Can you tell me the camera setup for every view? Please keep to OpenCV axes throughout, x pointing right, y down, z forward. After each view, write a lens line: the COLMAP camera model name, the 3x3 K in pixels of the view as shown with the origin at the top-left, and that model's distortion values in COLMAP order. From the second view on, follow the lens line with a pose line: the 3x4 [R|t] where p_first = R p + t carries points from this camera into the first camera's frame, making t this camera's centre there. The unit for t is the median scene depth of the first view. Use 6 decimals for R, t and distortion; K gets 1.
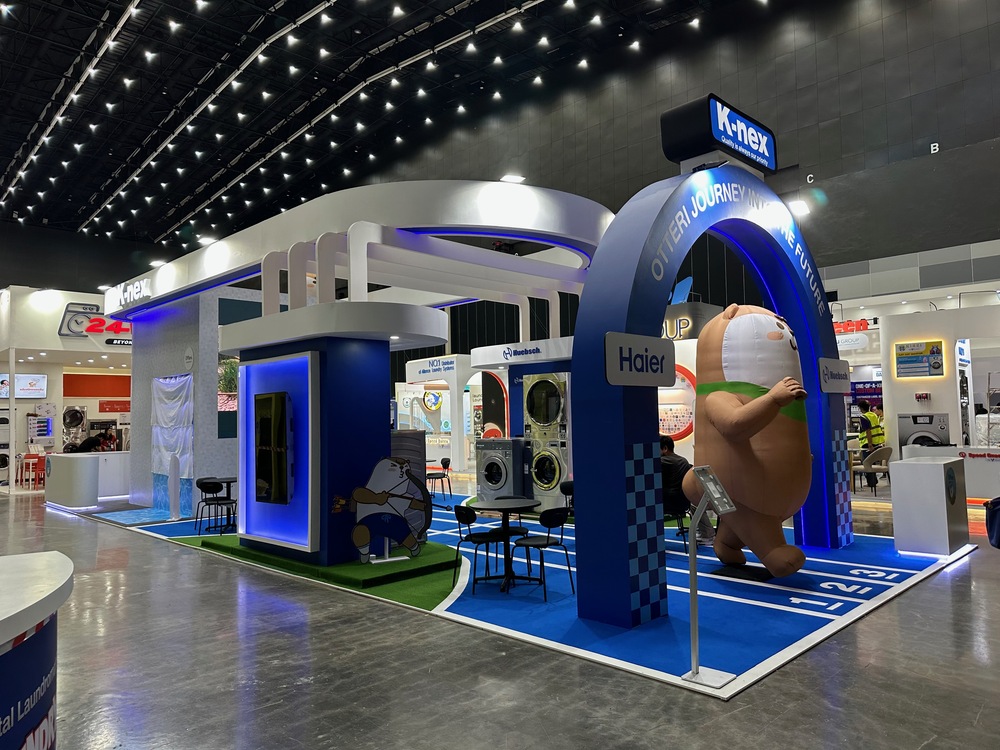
lens RADIAL K [[697.7, 0, 500.0], [0, 697.7, 375.0], [0, 0, 1]] dist [0.086521, -0.109794]
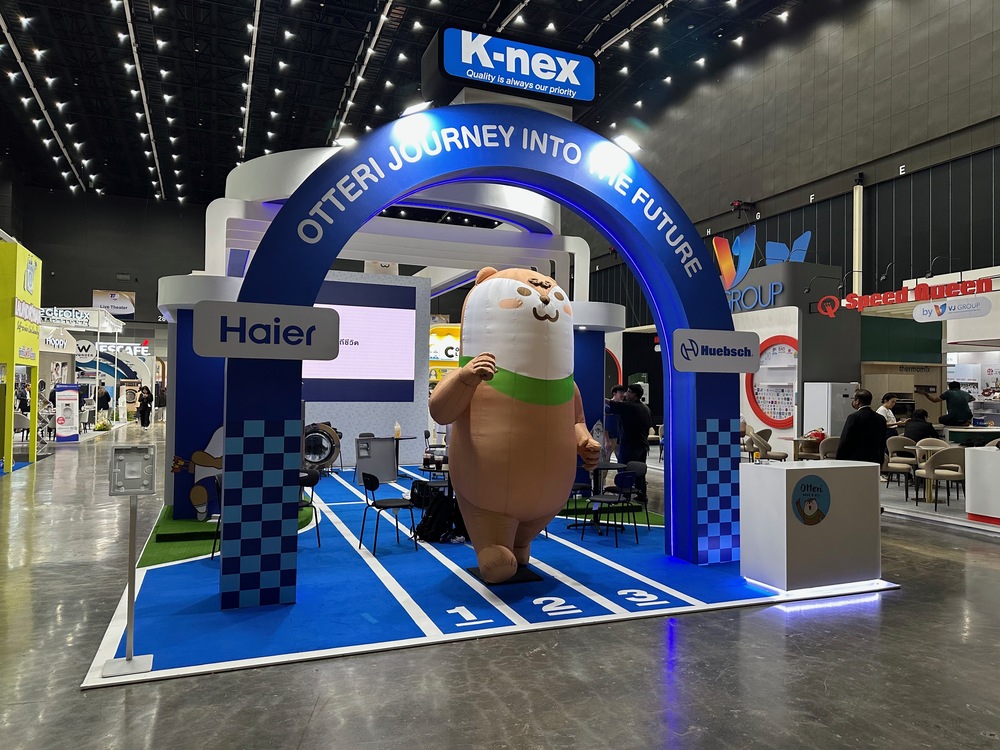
lens RADIAL K [[701.2, 0, 492.4], [0, 701.2, 376.1], [0, 0, 1]] dist [0.050525, -0.055434]
pose [[0.918179, 0.023964, -0.395440, 0.636935], [-0.008235, 0.999108, 0.041427, -0.001936], [0.396080, -0.034781, 0.917557, 0.192581]]
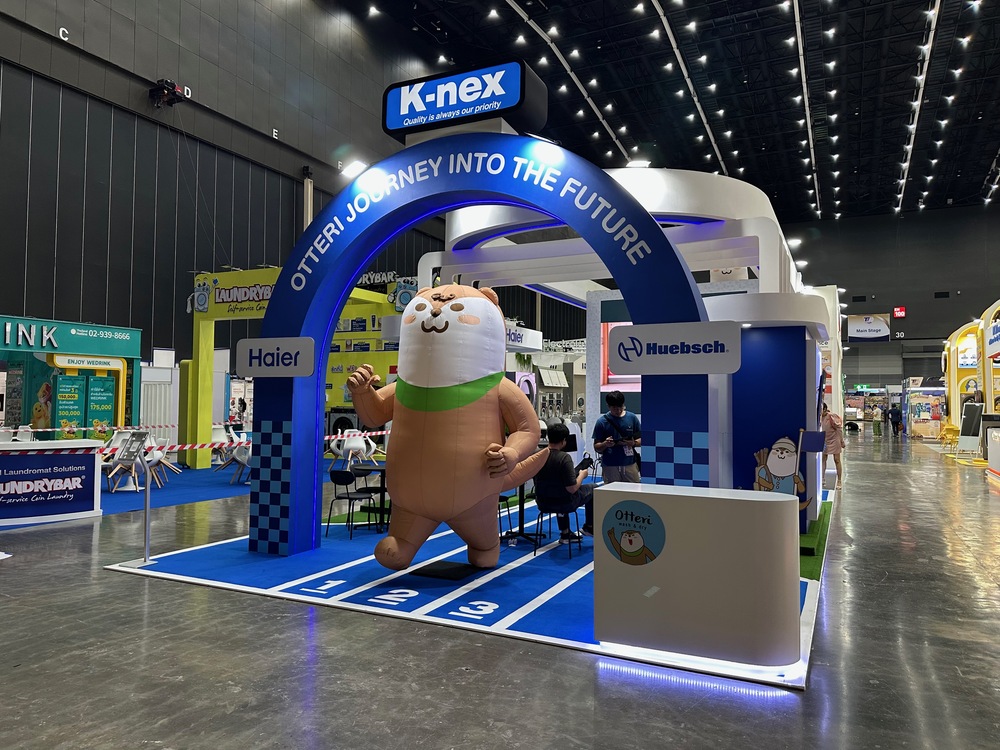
lens RADIAL K [[697.7, 0, 500.0], [0, 697.7, 375.0], [0, 0, 1]] dist [0.086521, -0.109794]
pose [[0.322459, -0.013235, -0.946491, 1.186780], [0.039920, 0.999203, -0.000372, 0.022199], [0.945741, -0.037664, 0.322730, 0.731426]]
